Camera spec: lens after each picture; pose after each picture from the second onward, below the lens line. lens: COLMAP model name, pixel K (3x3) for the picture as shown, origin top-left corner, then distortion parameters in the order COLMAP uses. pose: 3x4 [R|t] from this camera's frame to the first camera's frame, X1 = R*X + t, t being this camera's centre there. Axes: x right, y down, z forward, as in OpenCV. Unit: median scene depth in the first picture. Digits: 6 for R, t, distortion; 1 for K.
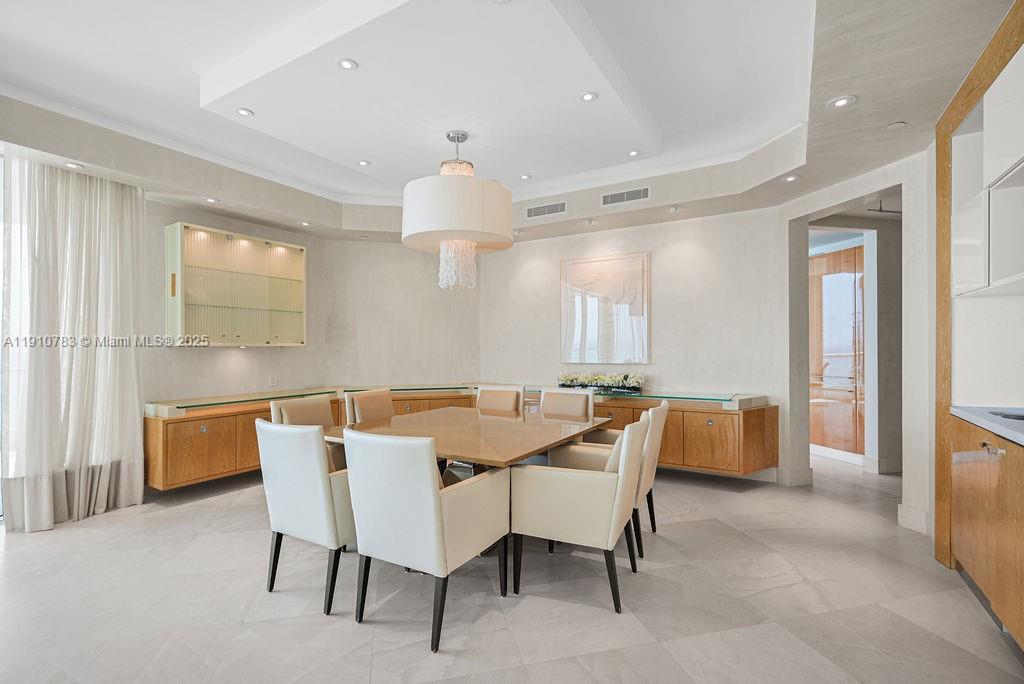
lens RADIAL K [[449.1, 0, 531.5], [0, 449.1, 347.2], [0, 0, 1]] dist [-0.001686, -0.000640]
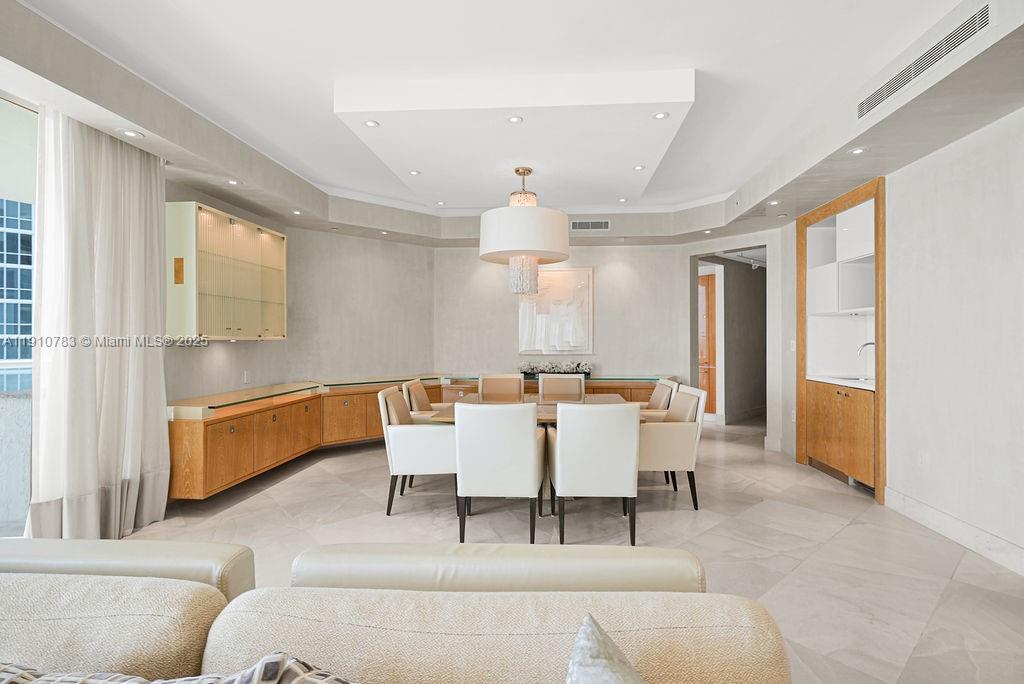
lens RADIAL K [[455.2, 0, 521.3], [0, 455.2, 335.4], [0, 0, 1]] dist [-0.000298, -0.000157]
pose [[0.900316, 0.007334, 0.435175, -0.624081], [-0.004420, 0.999961, -0.007708, -0.007769], [-0.435215, 0.005016, 0.900313, -0.109035]]
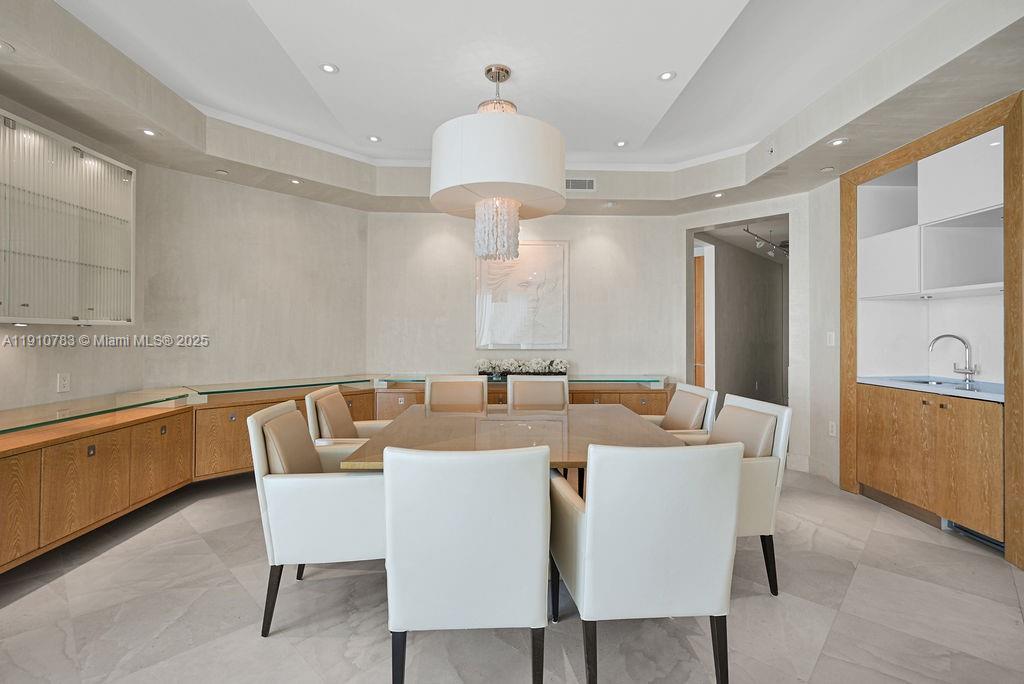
lens RADIAL K [[435.3, 0, 500.8], [0, 435.3, 332.1], [0, 0, 1]] dist [-0.000667, 0.000125]
pose [[0.858310, 0.012784, 0.512972, -0.491809], [-0.010219, 0.999917, -0.007821, 0.008183], [-0.513030, 0.001471, 0.858369, 0.276986]]
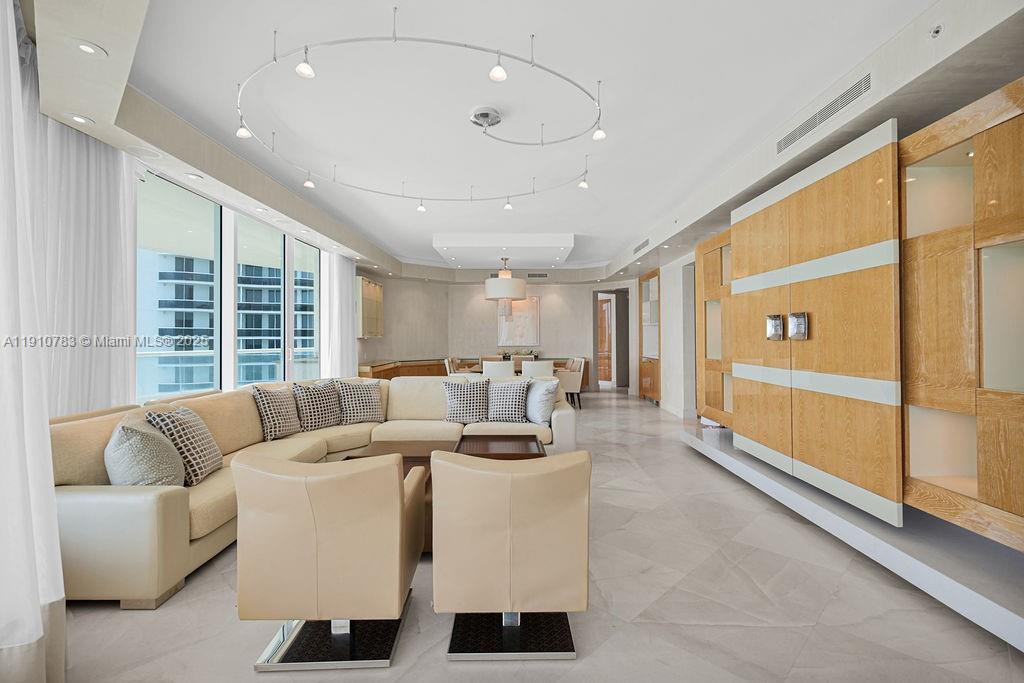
lens RADIAL K [[466.0, 0, 512.0], [0, 466.0, 341.5], [0, 0, 1]] dist [-0.000495, -0.000110]
pose [[0.864236, -0.001398, 0.503085, -1.325231], [-0.002014, 0.999979, 0.006239, 0.000815], [-0.503083, -0.006406, 0.864214, -1.225010]]
